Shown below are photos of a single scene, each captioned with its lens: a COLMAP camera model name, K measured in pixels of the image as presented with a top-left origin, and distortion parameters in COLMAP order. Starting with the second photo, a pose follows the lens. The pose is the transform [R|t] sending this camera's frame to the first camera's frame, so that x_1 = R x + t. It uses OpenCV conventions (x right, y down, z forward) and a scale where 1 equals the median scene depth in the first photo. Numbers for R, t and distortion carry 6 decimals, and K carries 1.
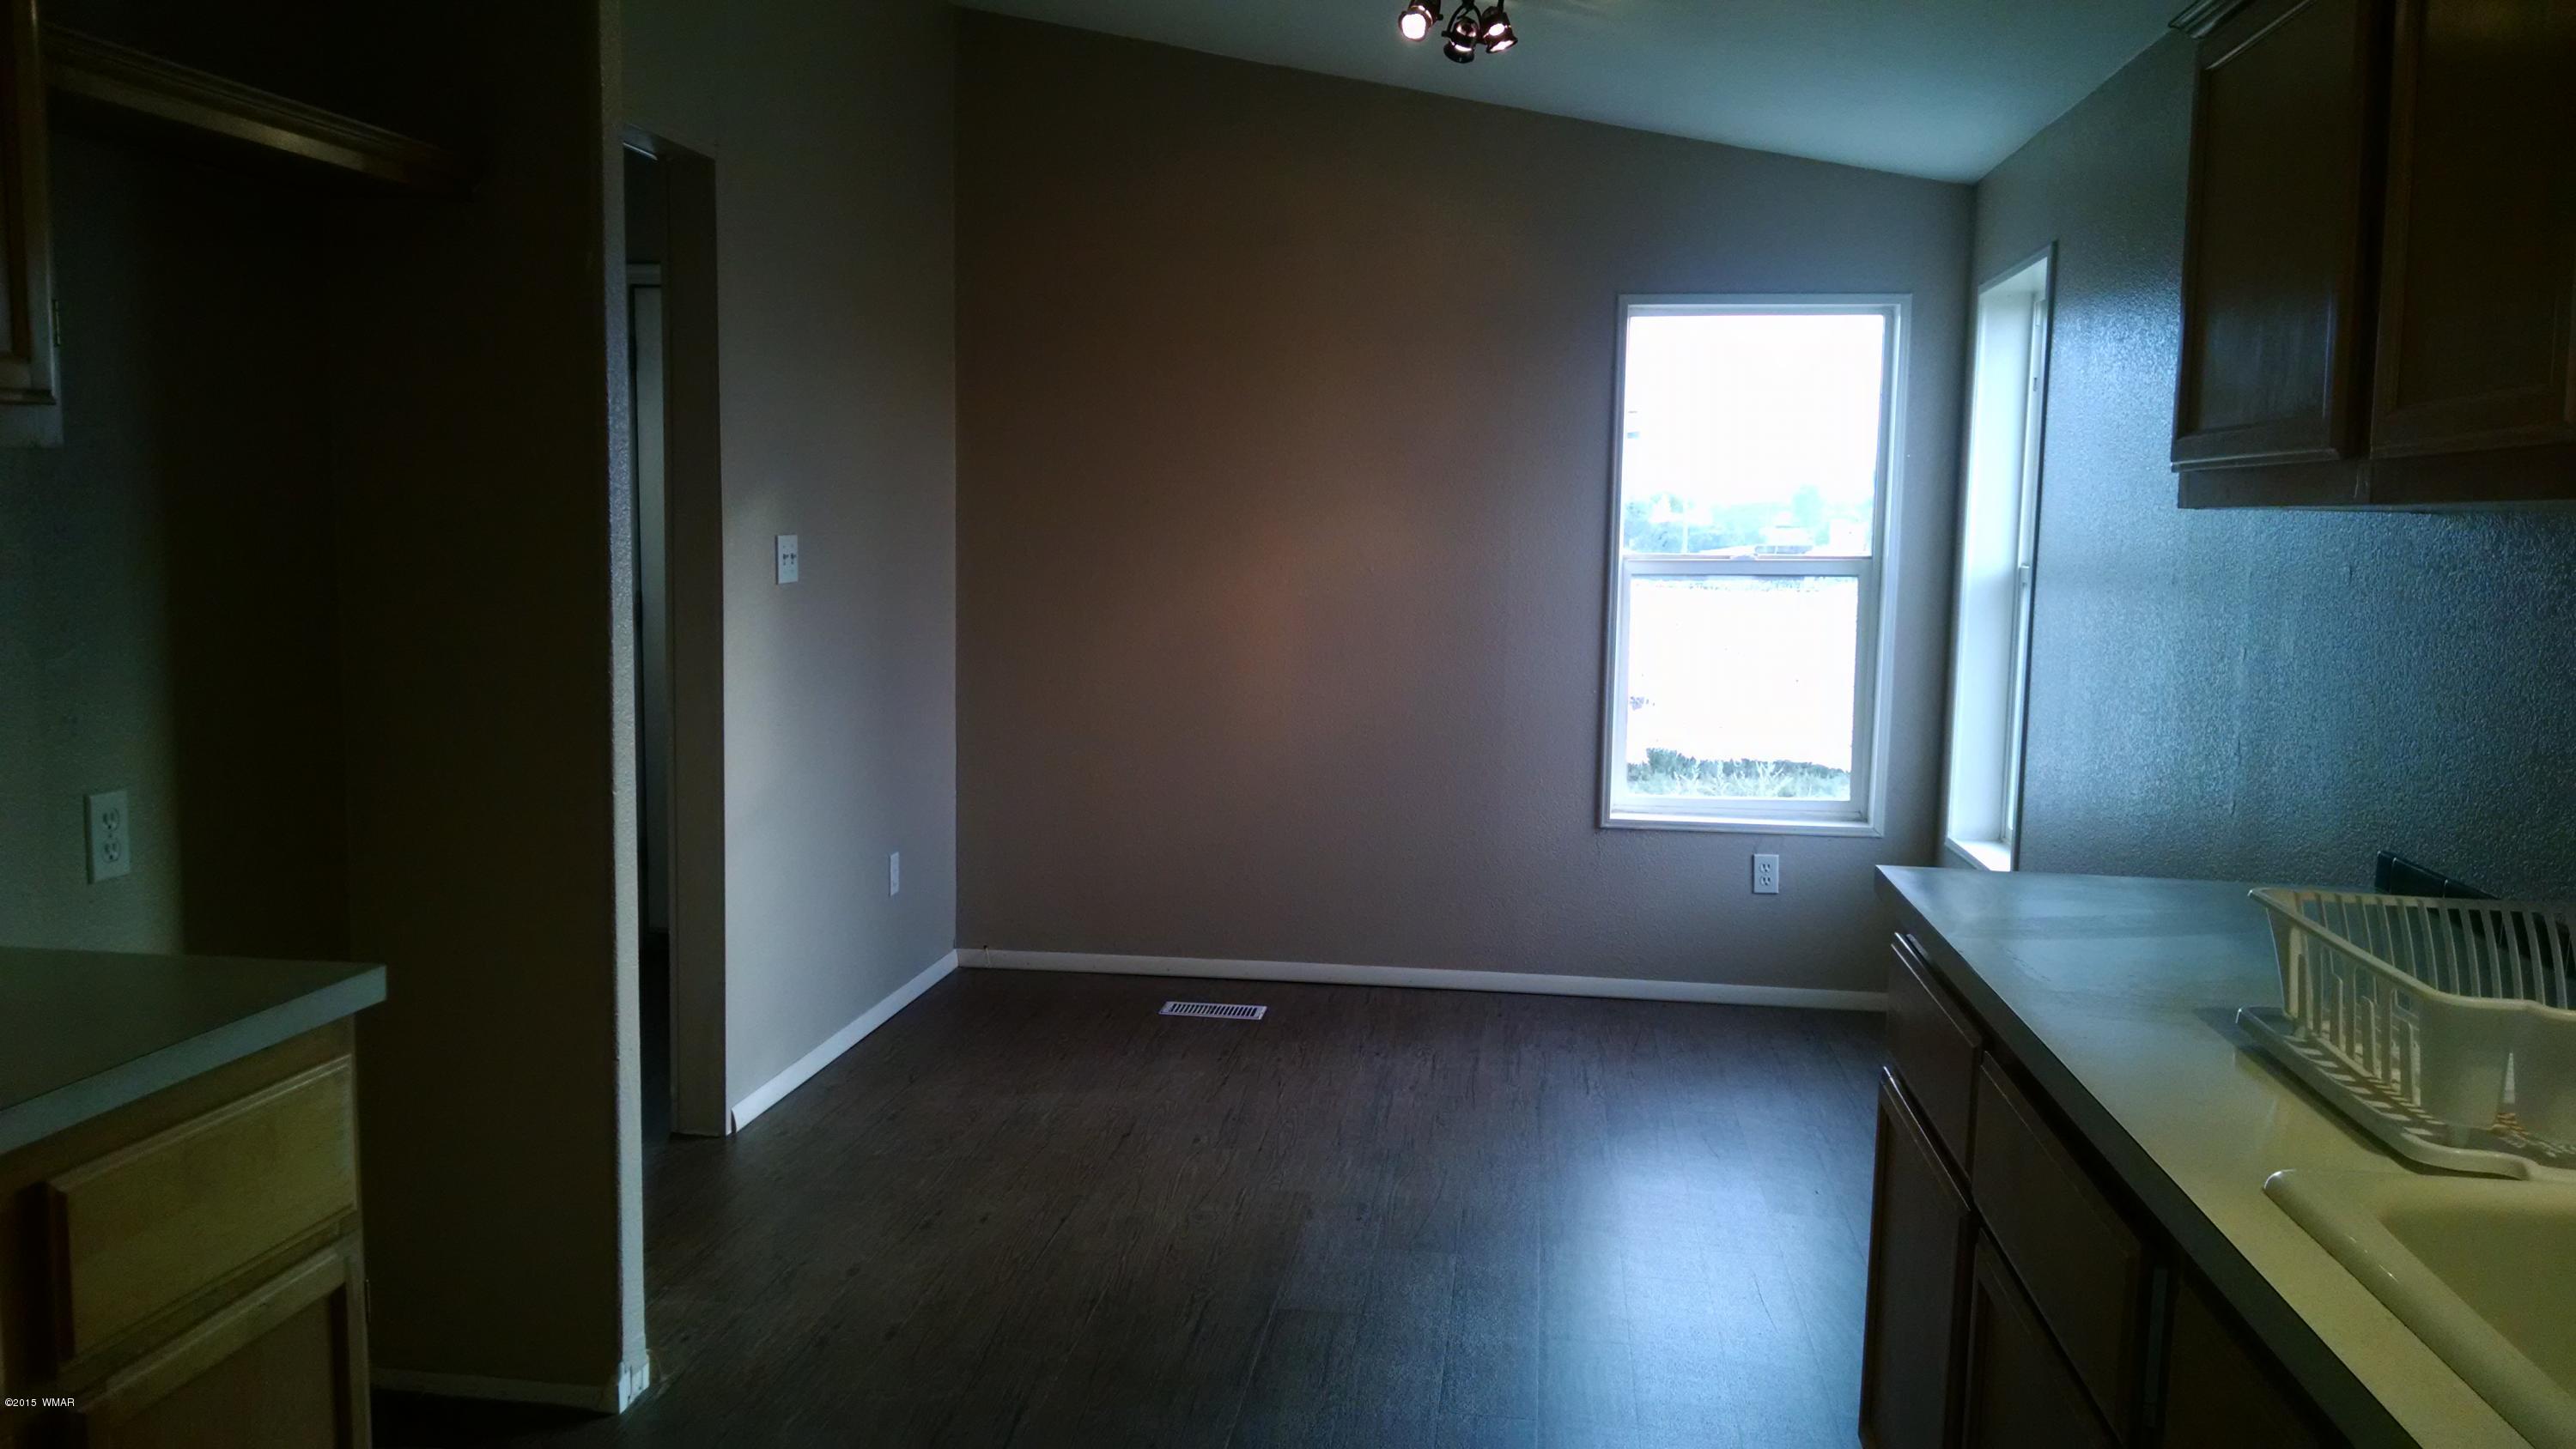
lens RADIAL K [[1936.2, 0, 1262.8], [0, 1936.2, 723.9], [0, 0, 1]] dist [0.006703, -0.043172]
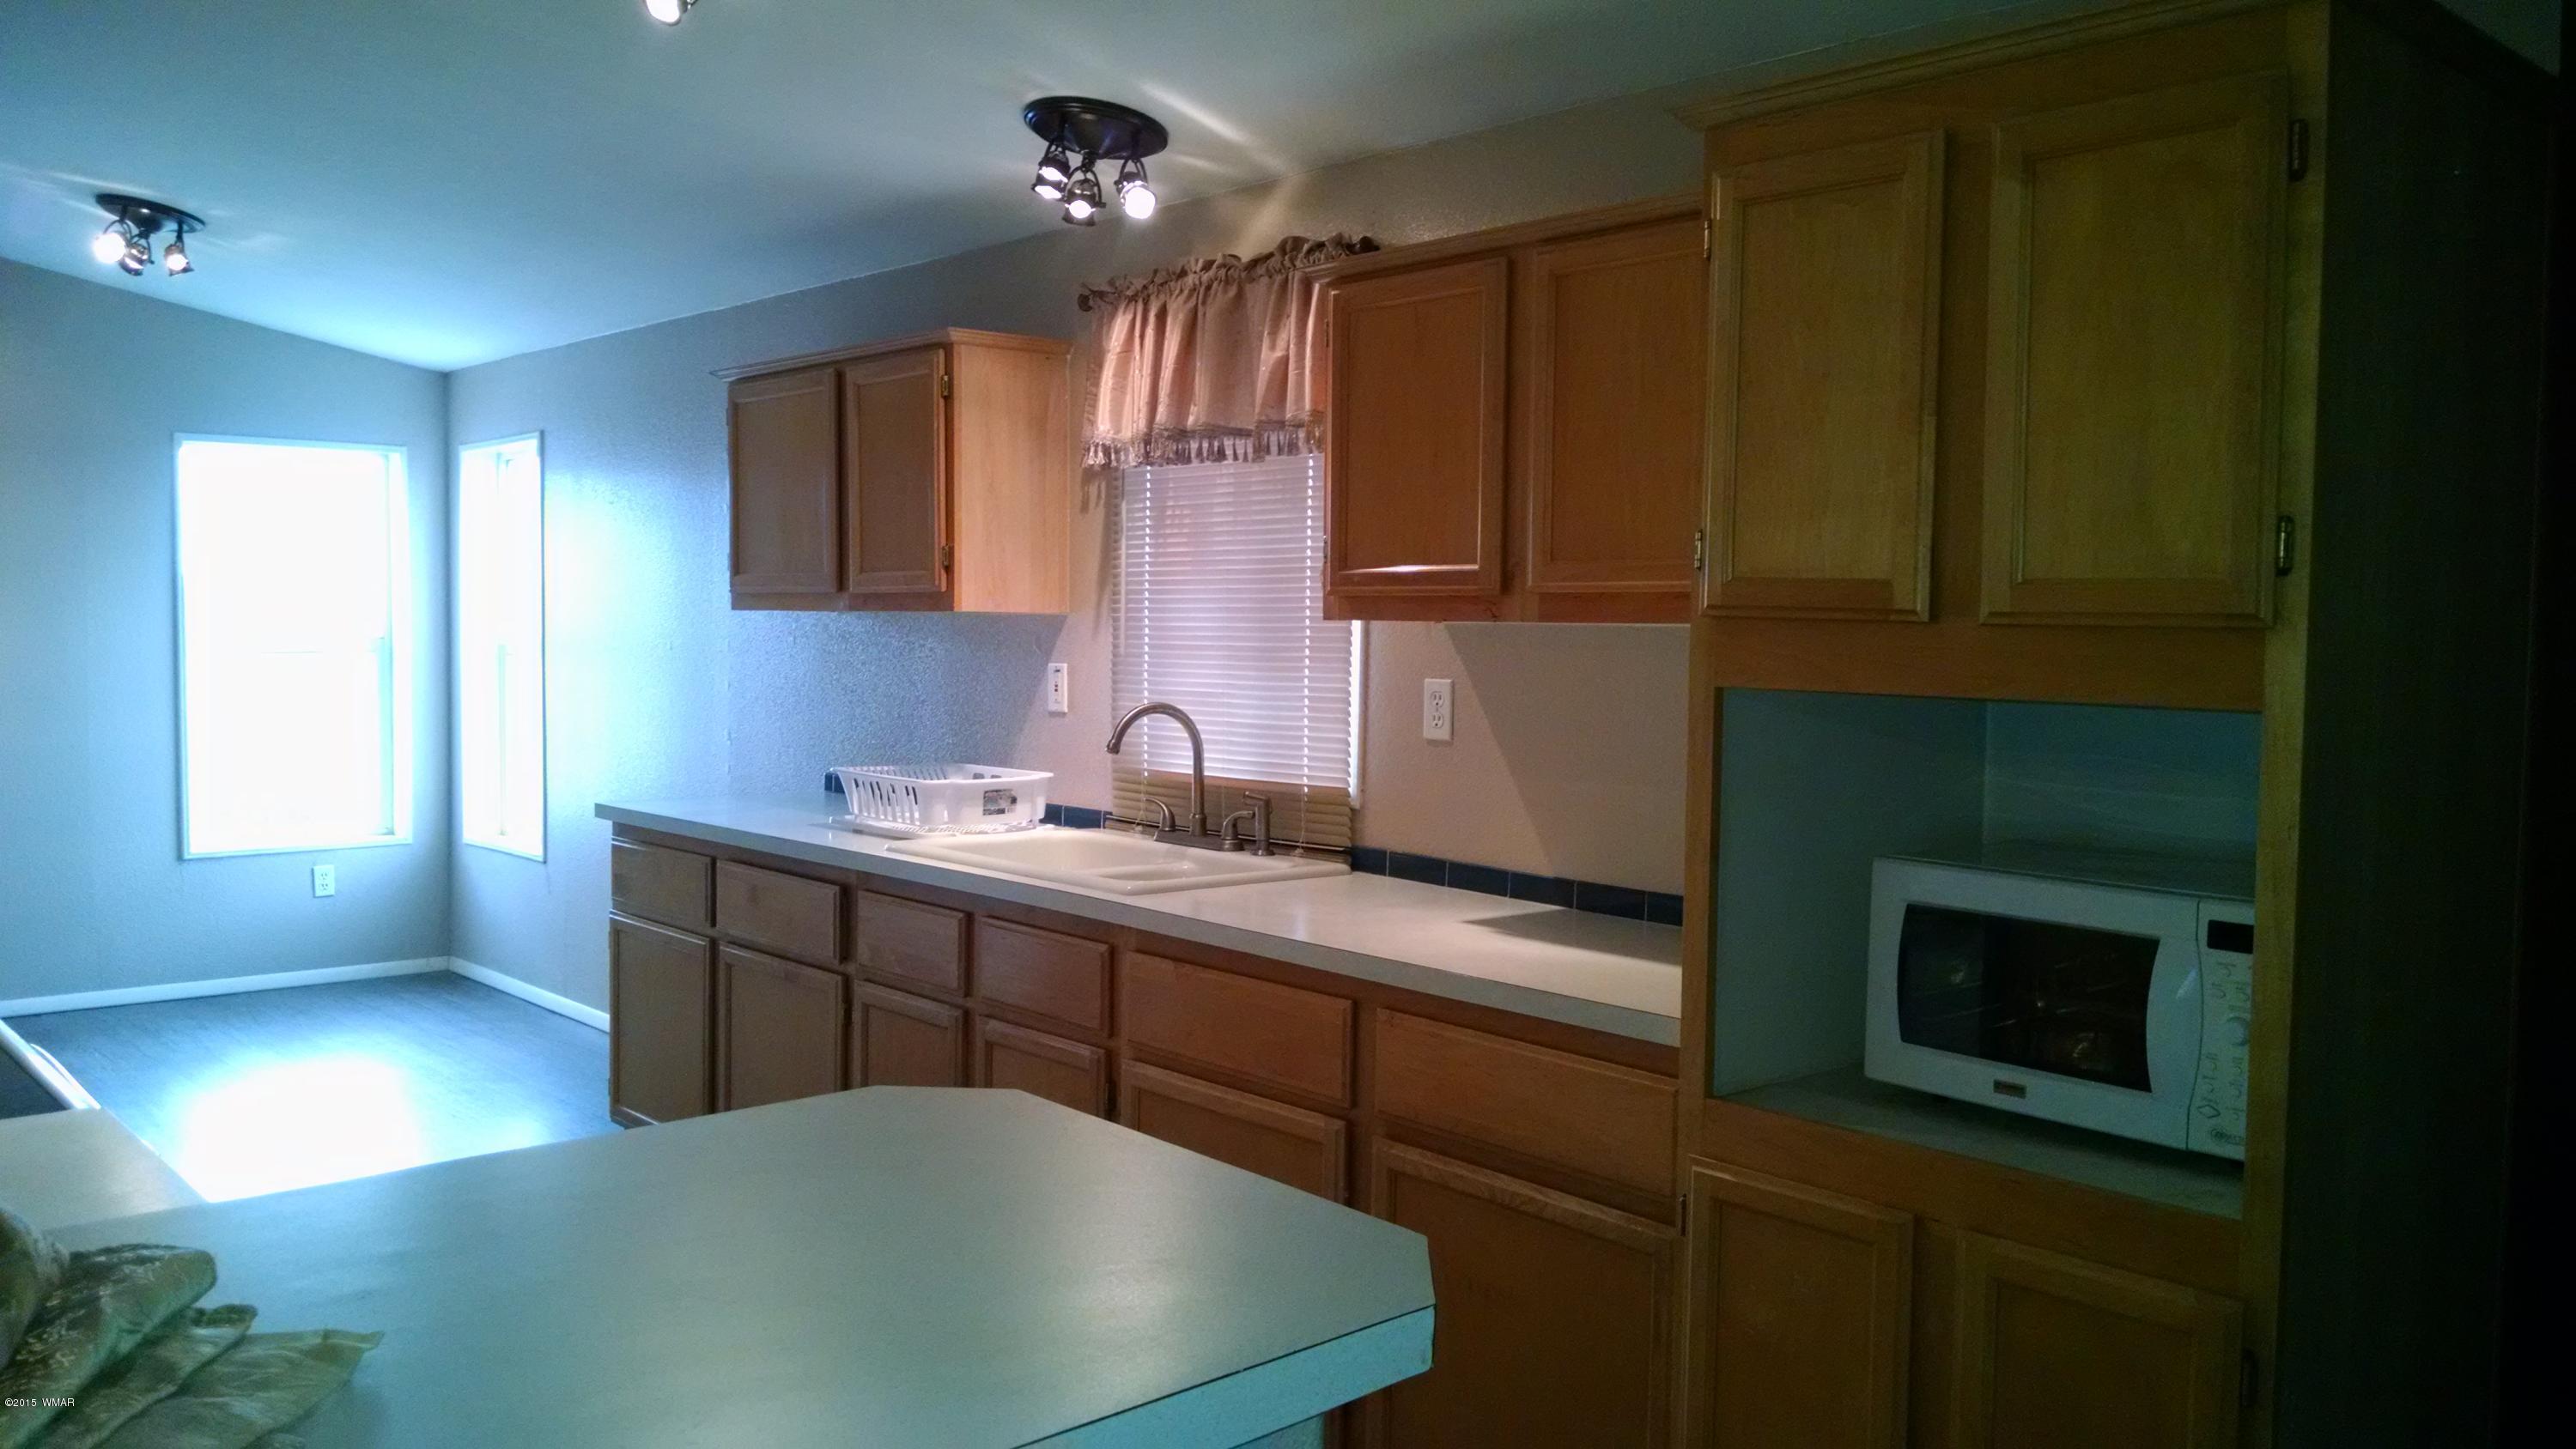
lens RADIAL K [[1936.2, 0, 1291.9], [0, 1936.2, 716.8], [0, 0, 1]] dist [0.006703, -0.043172]
pose [[0.615101, -0.040860, 0.787389, -0.476460], [0.076063, 0.997073, -0.007678, 0.035336], [-0.784771, 0.064614, 0.616408, -0.424649]]
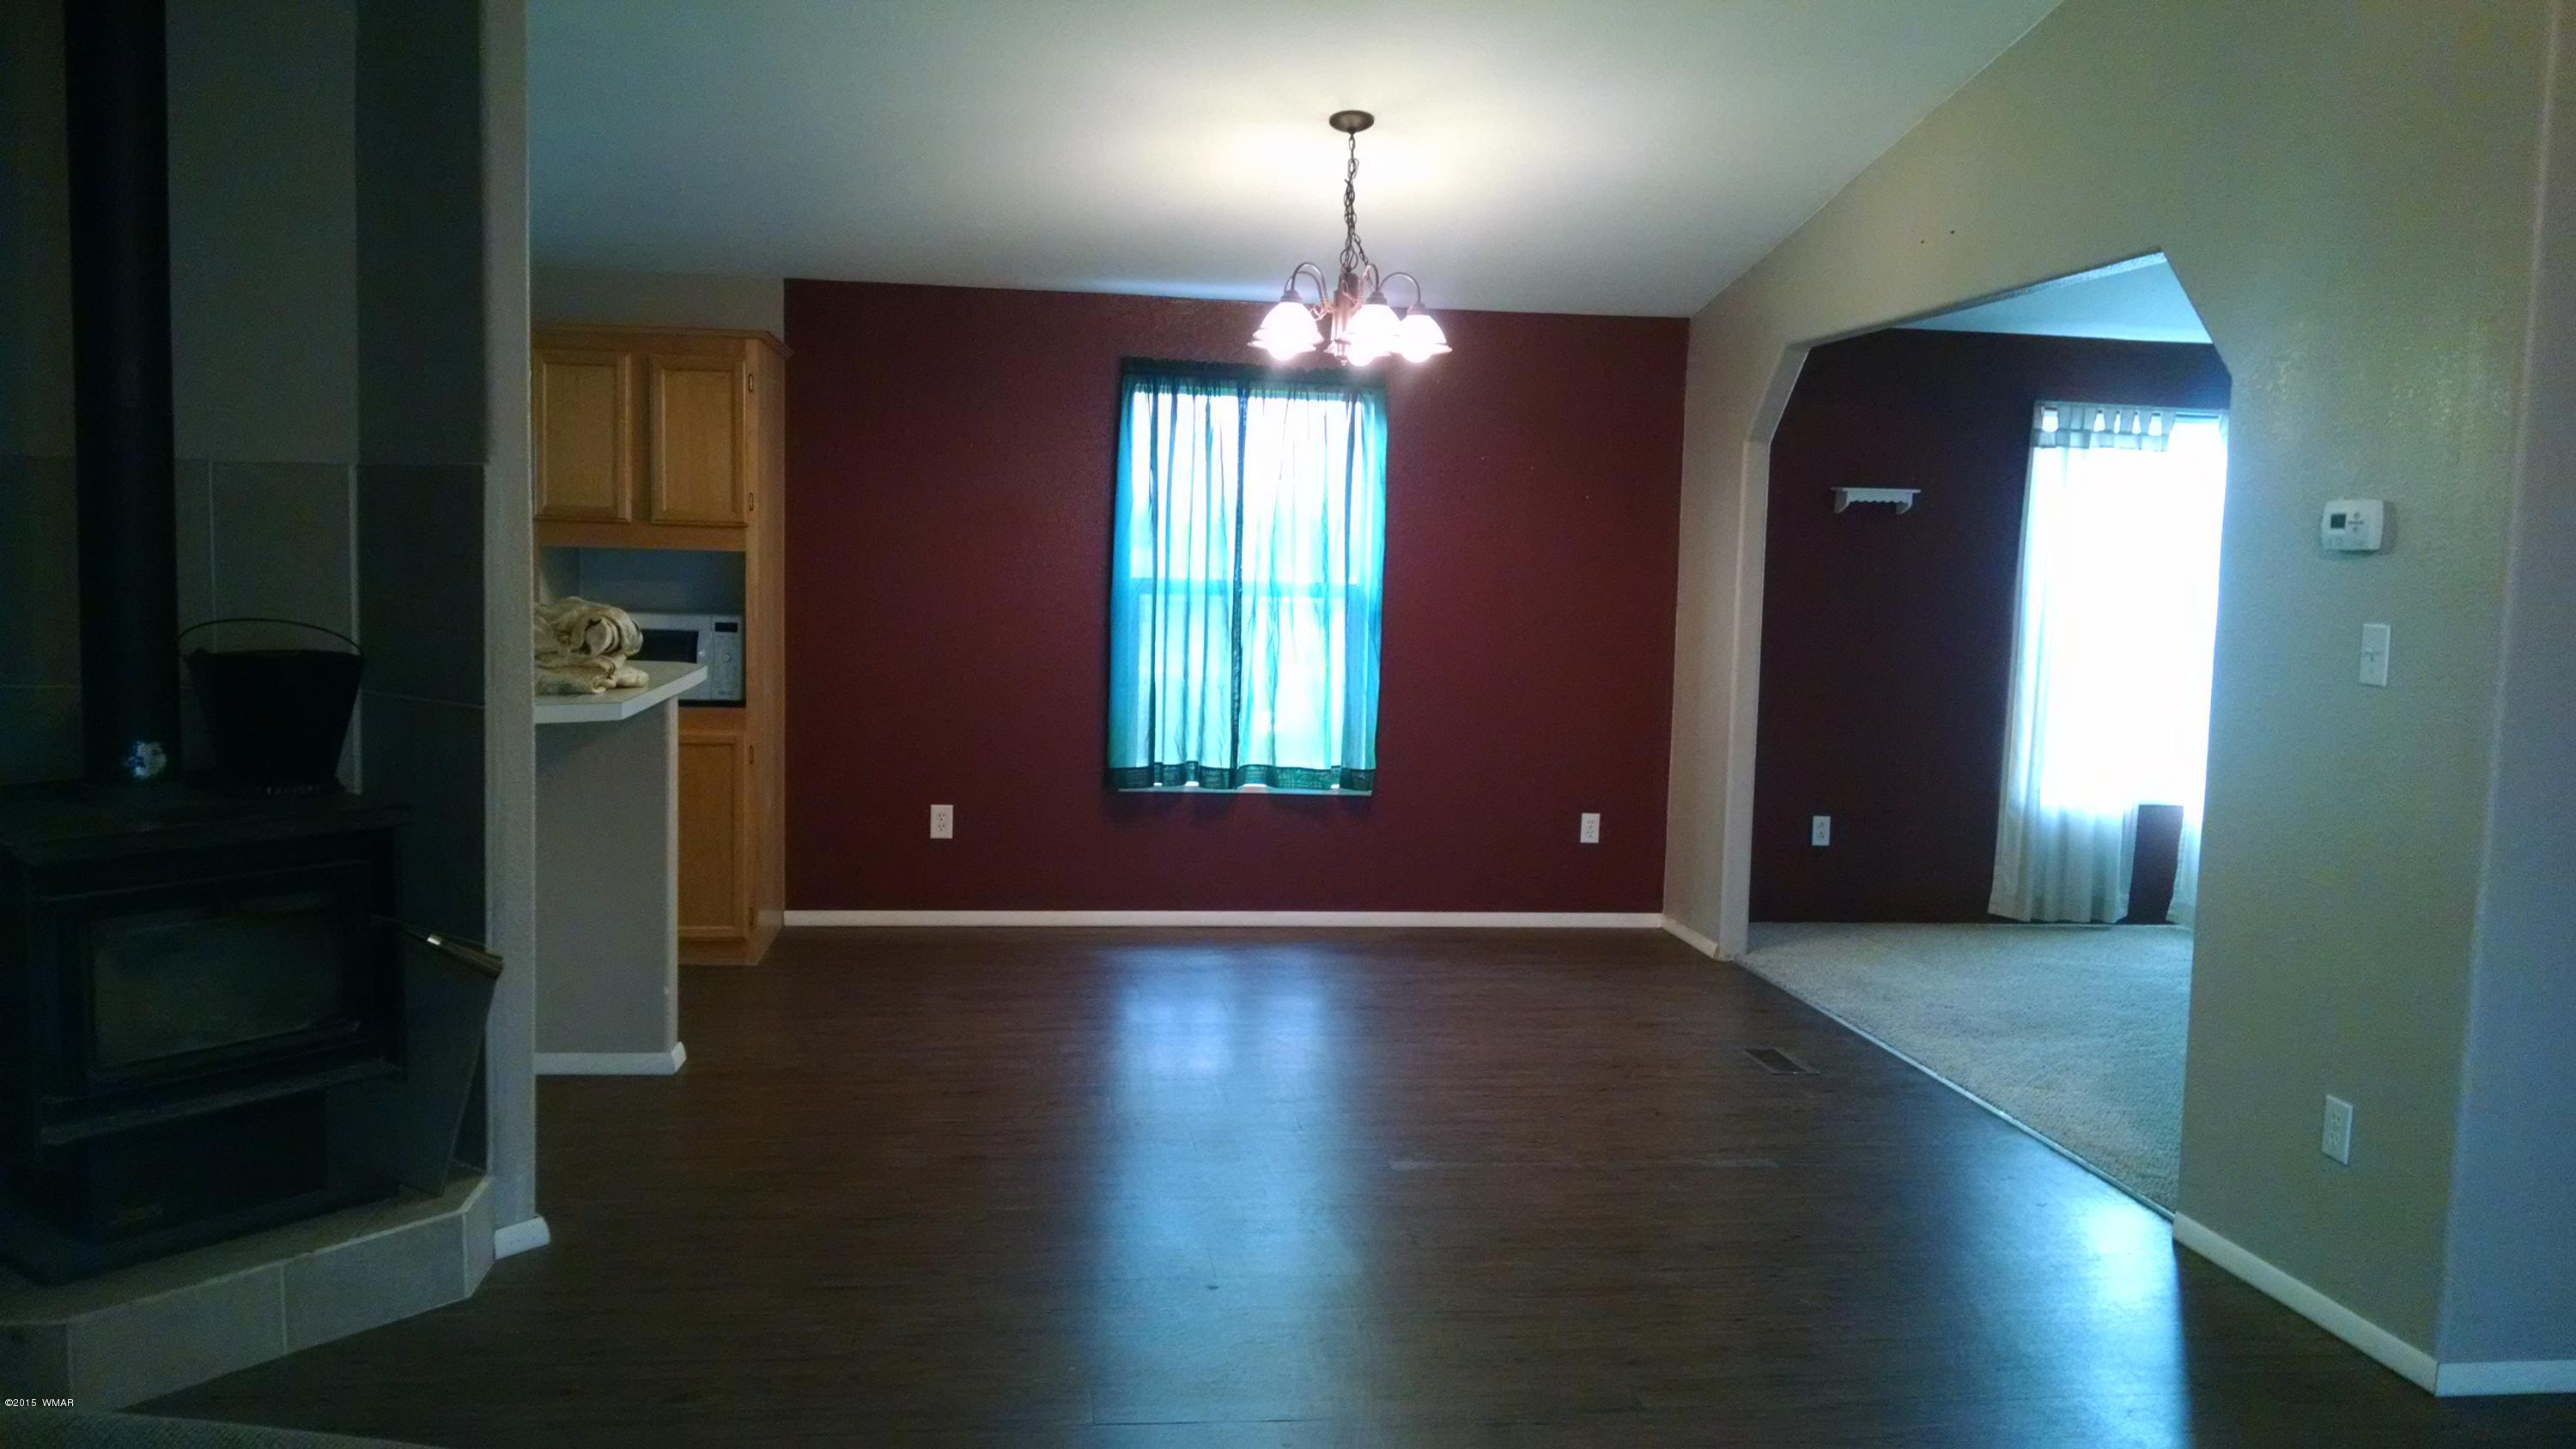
lens RADIAL K [[1936.2, 0, 1274.3], [0, 1936.2, 731.7], [0, 0, 1]] dist [0.006703, -0.043172]
pose [[-0.298955, -0.099972, 0.949016, -1.601115], [0.077307, 0.988691, 0.128505, 0.024930], [-0.951131, 0.111783, -0.287846, -0.258747]]
